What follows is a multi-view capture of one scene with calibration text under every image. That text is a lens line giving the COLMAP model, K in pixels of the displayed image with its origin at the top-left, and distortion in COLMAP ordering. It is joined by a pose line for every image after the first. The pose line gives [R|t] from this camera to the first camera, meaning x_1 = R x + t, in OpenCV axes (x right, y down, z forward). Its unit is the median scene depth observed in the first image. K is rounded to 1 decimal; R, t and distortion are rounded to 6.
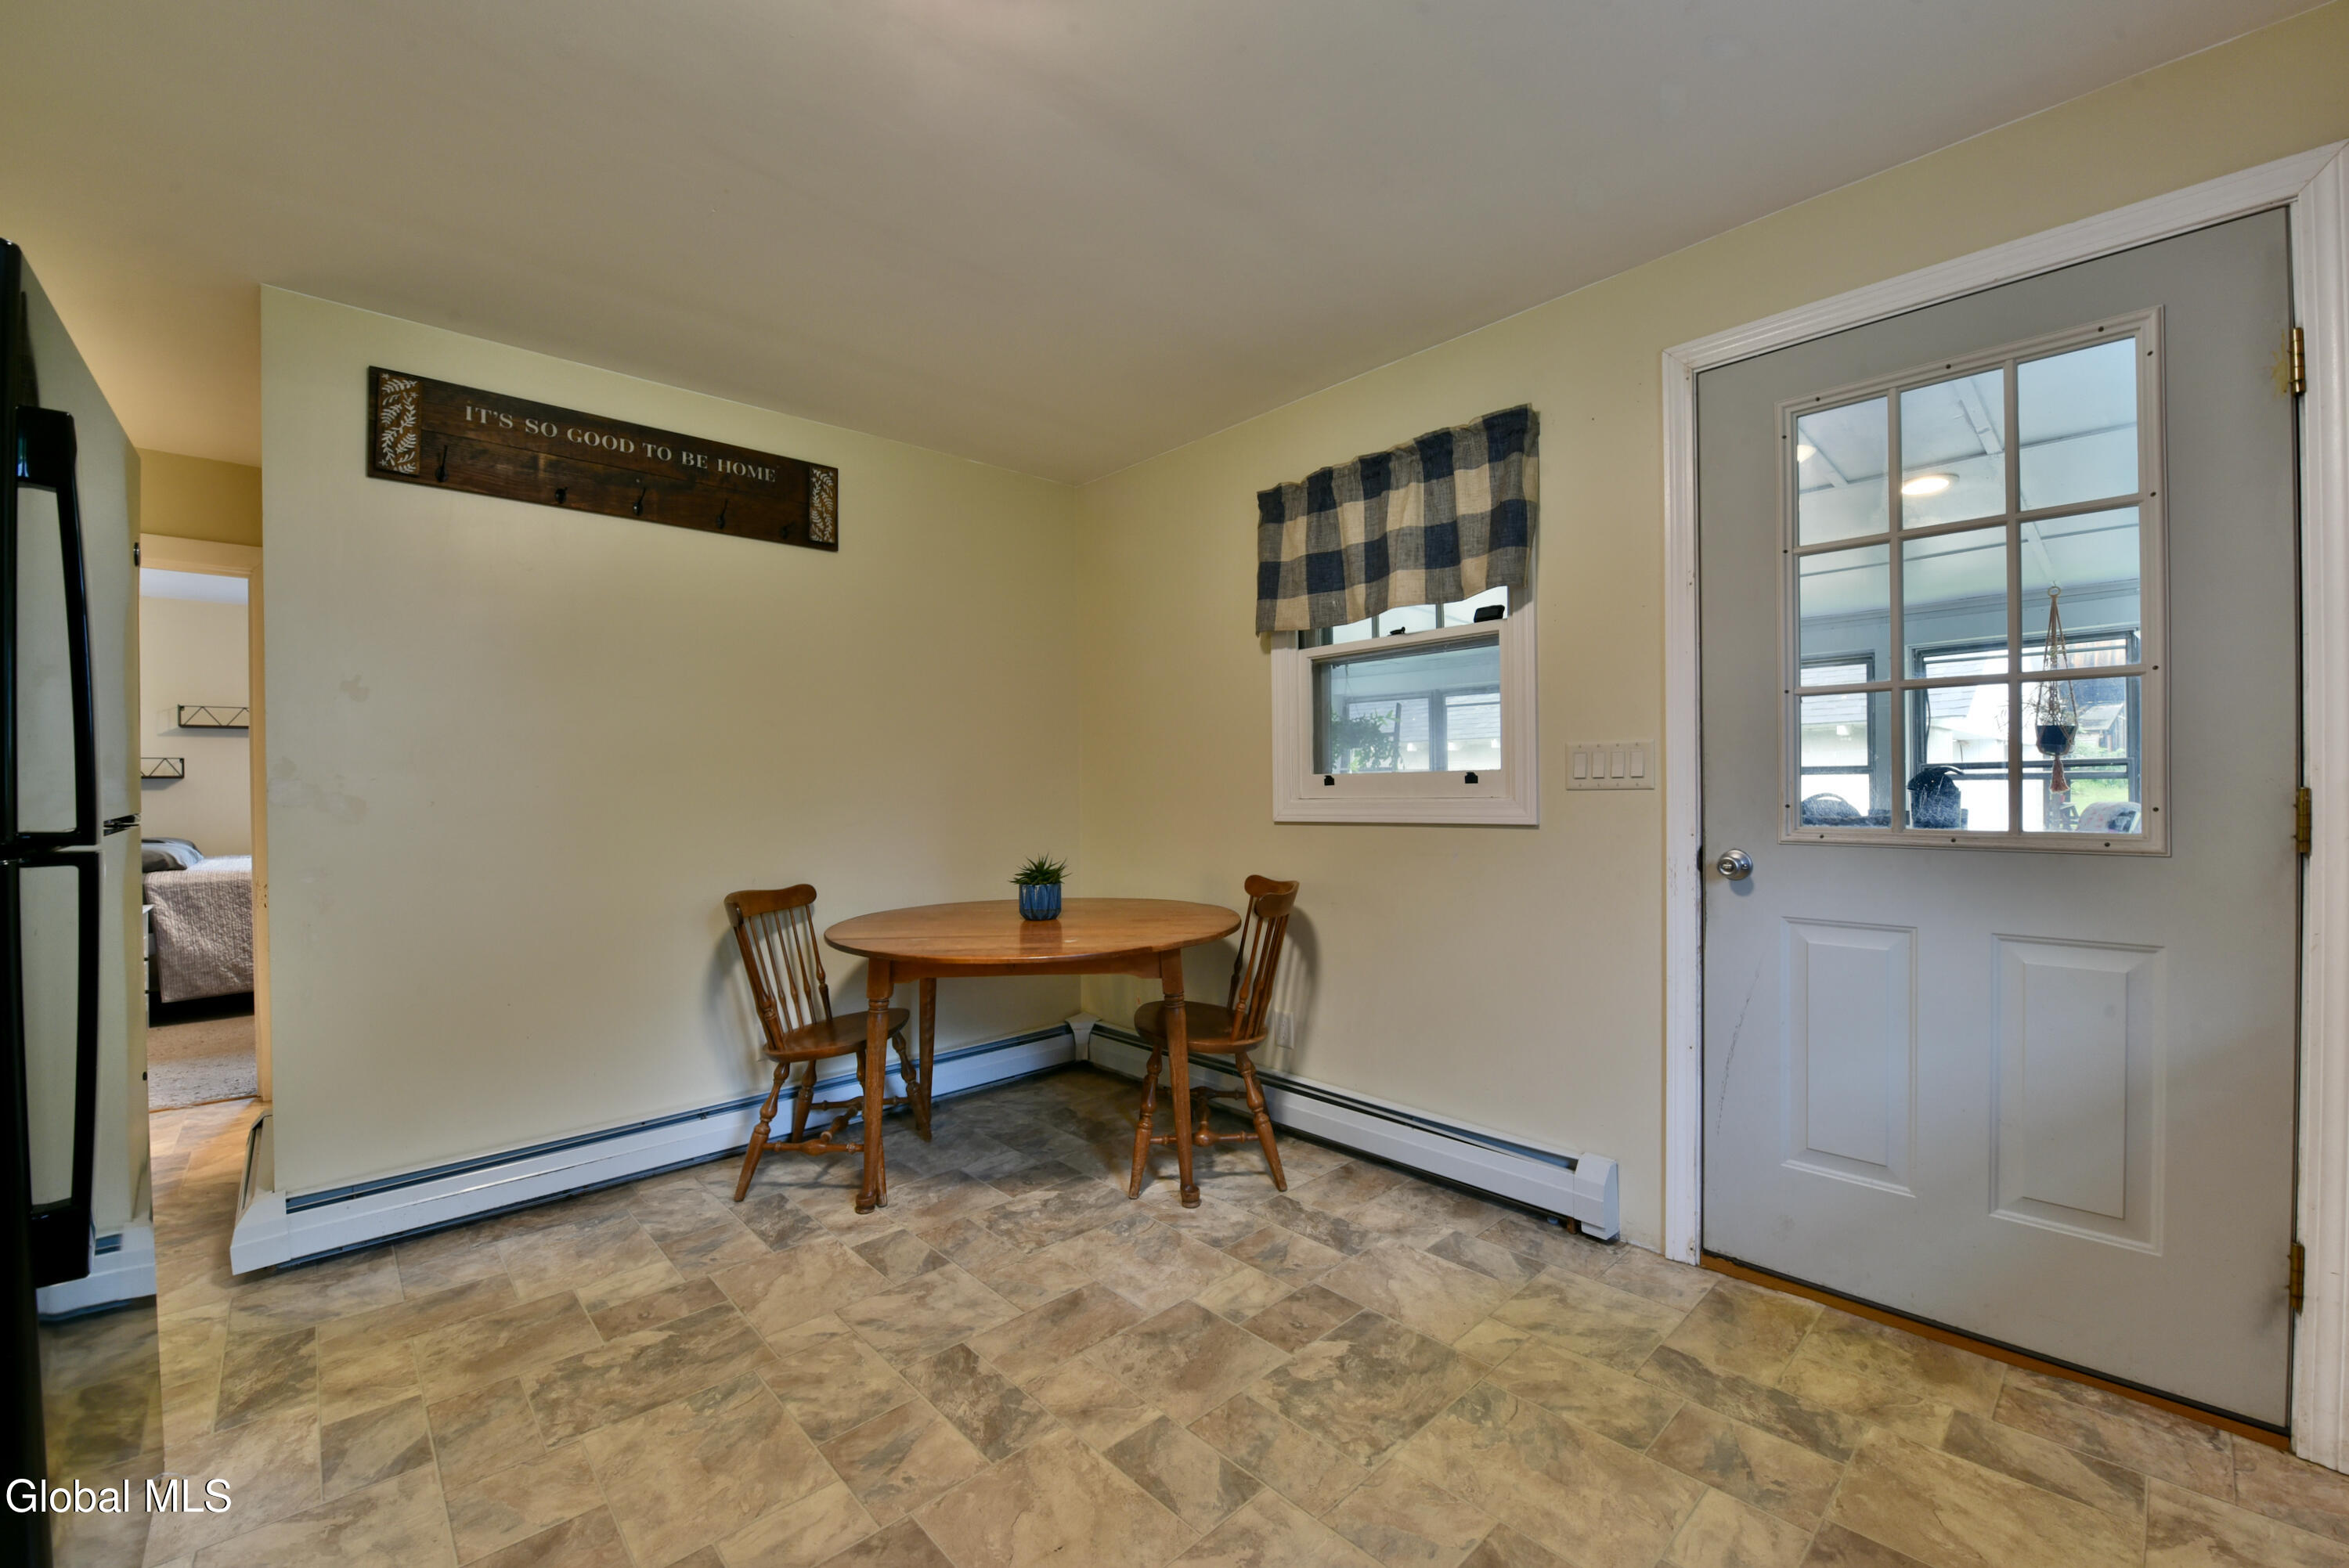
lens RADIAL K [[949.1, 0, 1177.0], [0, 949.1, 792.6], [0, 0, 1]] dist [-0.019181, -0.000721]
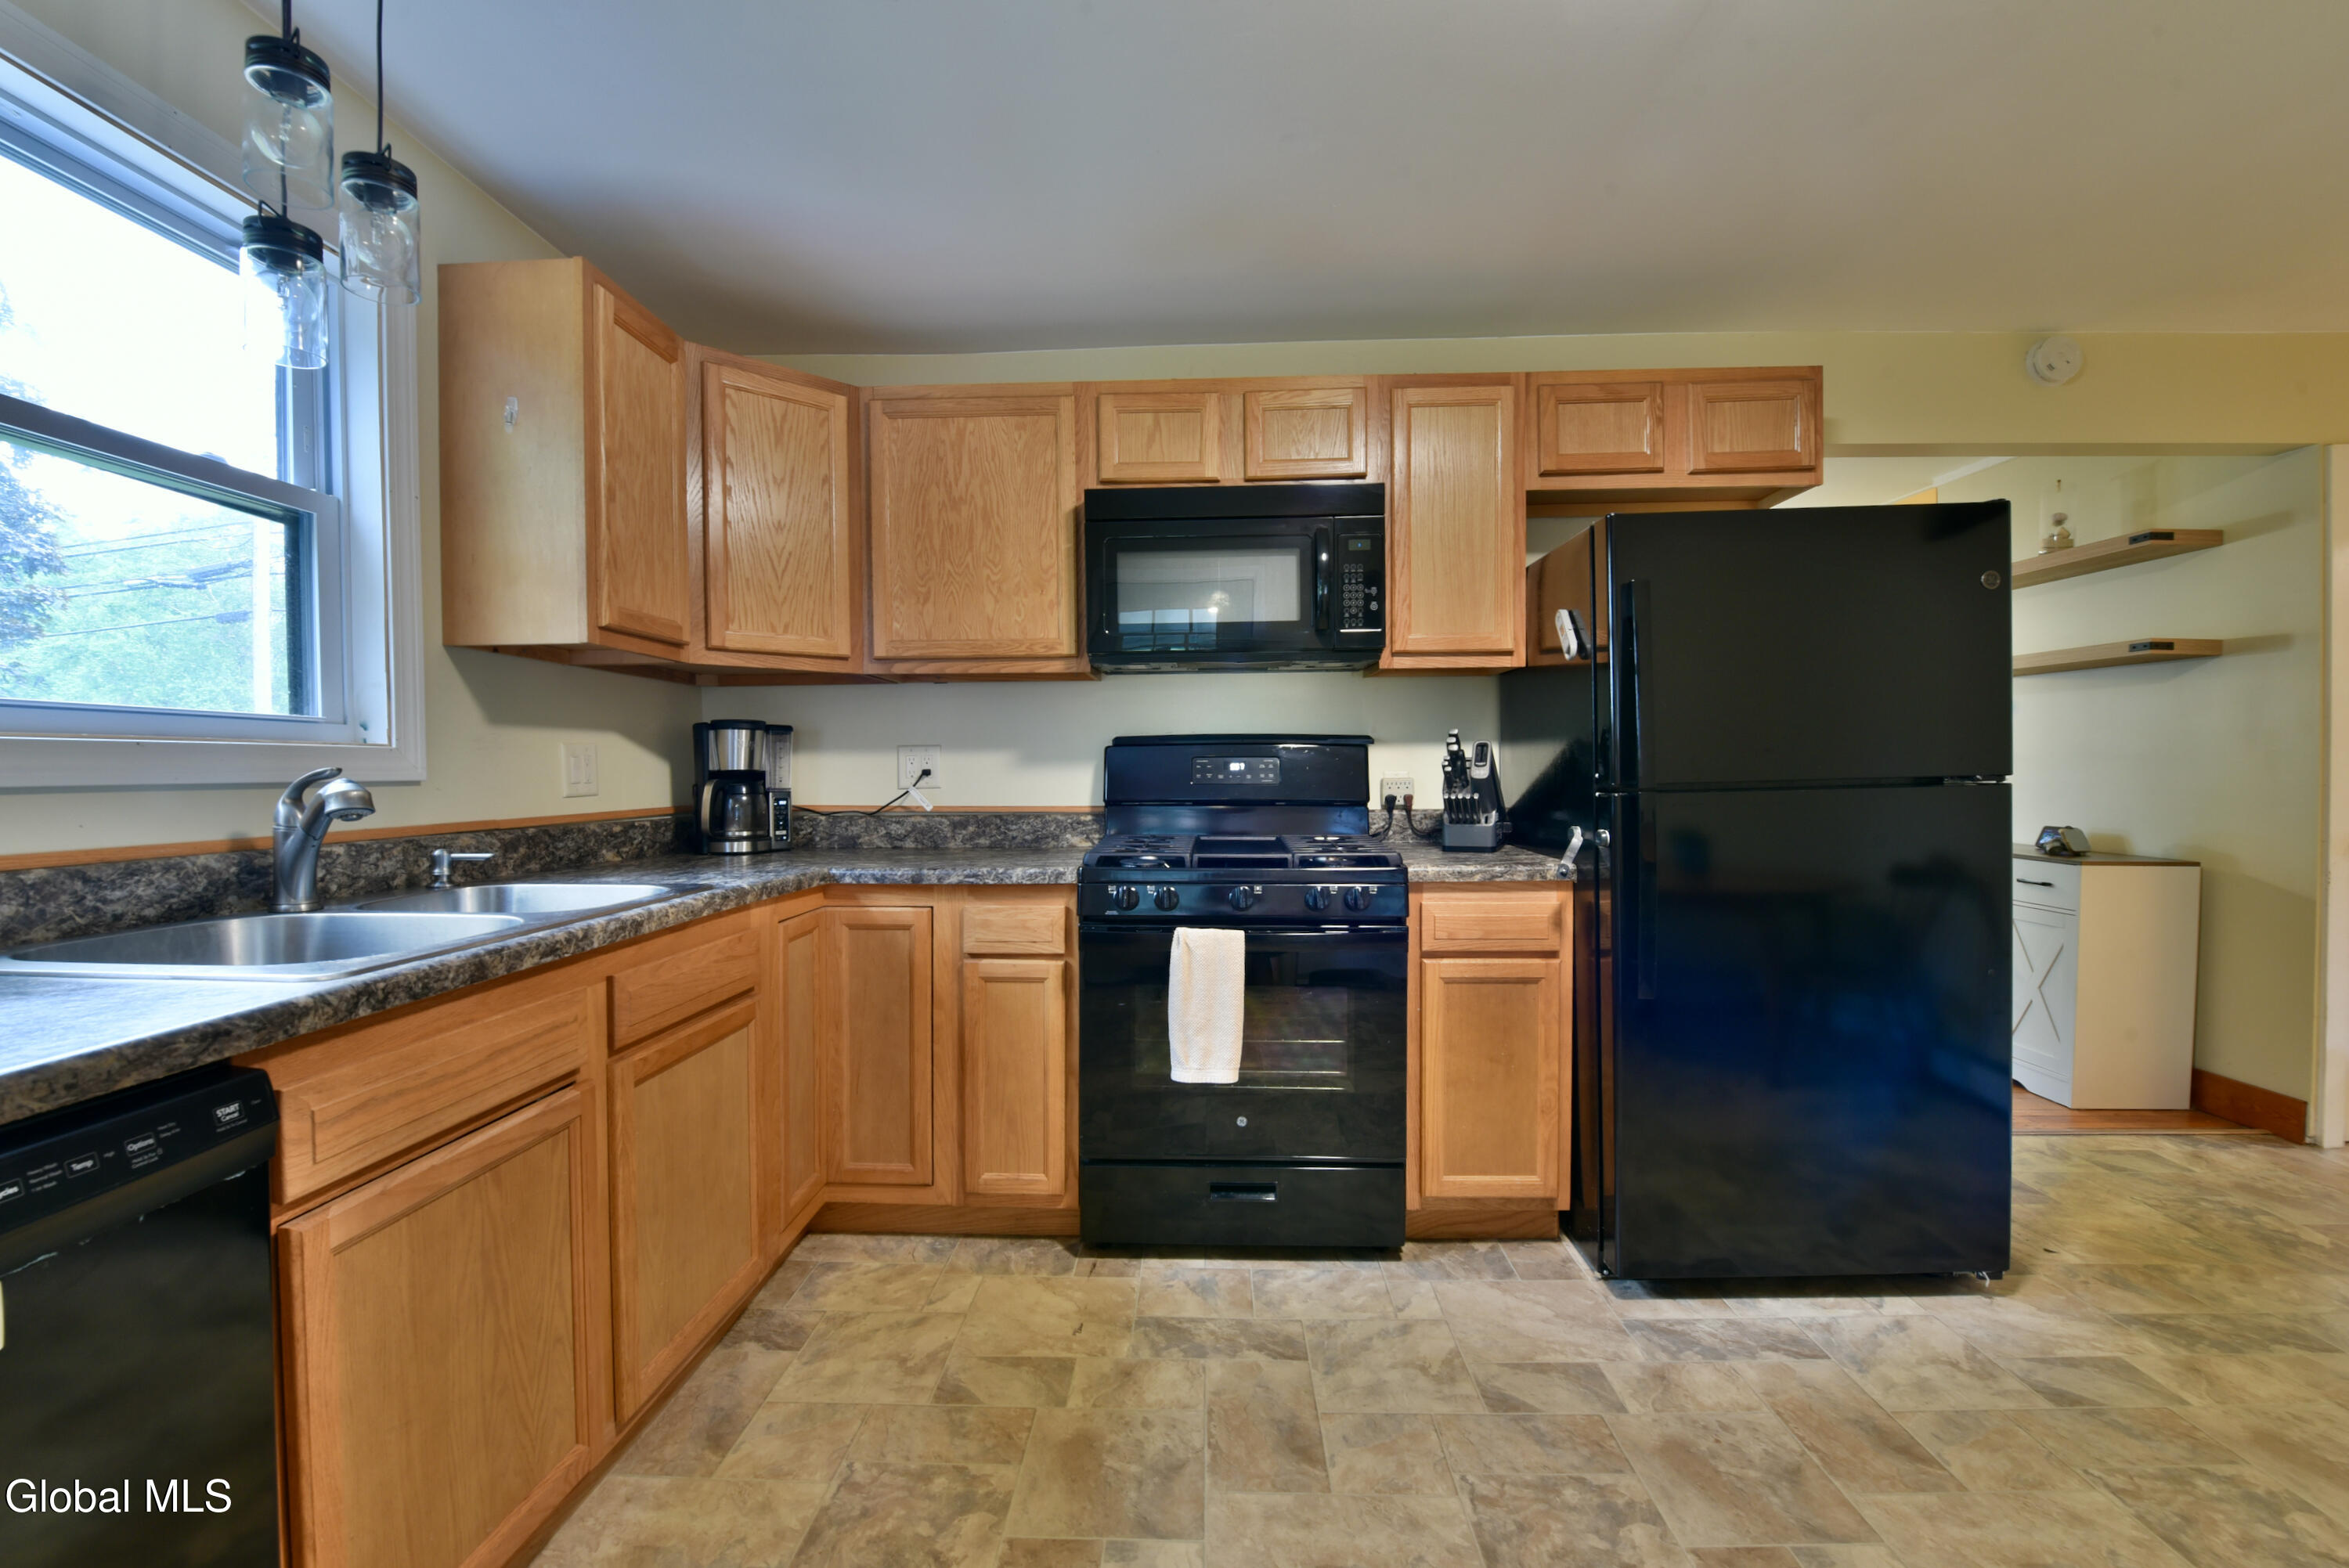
lens RADIAL K [[975.2, 0, 1176.4], [0, 975.2, 791.7], [0, 0, 1]] dist [-0.011090, -0.004333]
pose [[-0.703163, 0.035365, -0.710148, 0.372321], [0.010270, 0.999163, 0.039588, -0.010728], [0.710954, 0.020543, -0.702938, 0.619717]]
